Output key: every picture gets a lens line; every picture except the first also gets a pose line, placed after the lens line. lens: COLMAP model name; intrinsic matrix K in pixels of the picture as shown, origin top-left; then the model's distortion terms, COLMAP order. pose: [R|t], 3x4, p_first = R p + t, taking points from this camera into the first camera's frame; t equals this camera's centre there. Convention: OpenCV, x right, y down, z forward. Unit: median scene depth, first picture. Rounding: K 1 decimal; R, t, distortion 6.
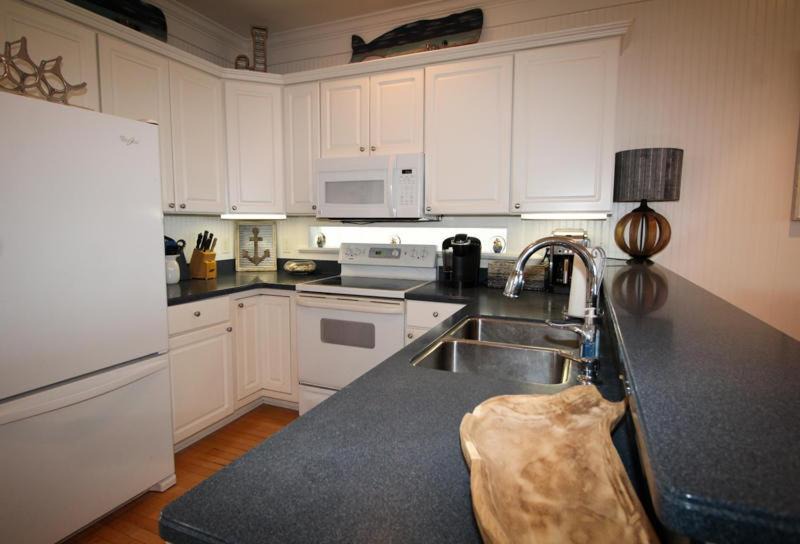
lens RADIAL K [[436.1, 0, 400.0], [0, 436.1, 272.0], [0, 0, 1]] dist [0.001185, 0.000350]
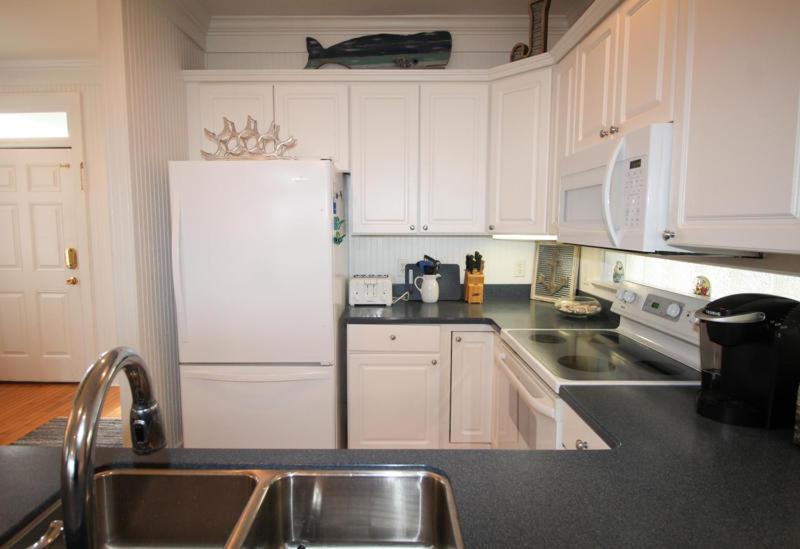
lens RADIAL K [[450.8, 0, 400.0], [0, 450.8, 274.5], [0, 0, 1]] dist [-0.002306, -0.000126]
pose [[0.398238, 0.102216, -0.911569, 0.398743], [-0.106797, 0.992180, 0.064598, -0.097754], [0.911044, 0.071627, 0.406040, 0.504080]]
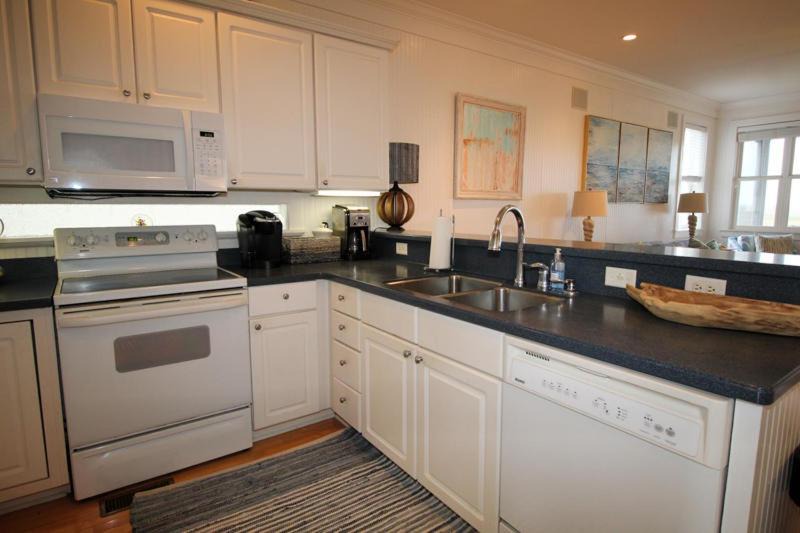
lens RADIAL K [[440.8, 0, 400.0], [0, 440.8, 266.5], [0, 0, 1]] dist [-0.003416, -0.000857]
pose [[0.527809, -0.119021, 0.840982, -0.494914], [0.097249, 0.992090, 0.079372, -0.014559], [-0.843777, 0.039891, 0.535209, 0.252752]]
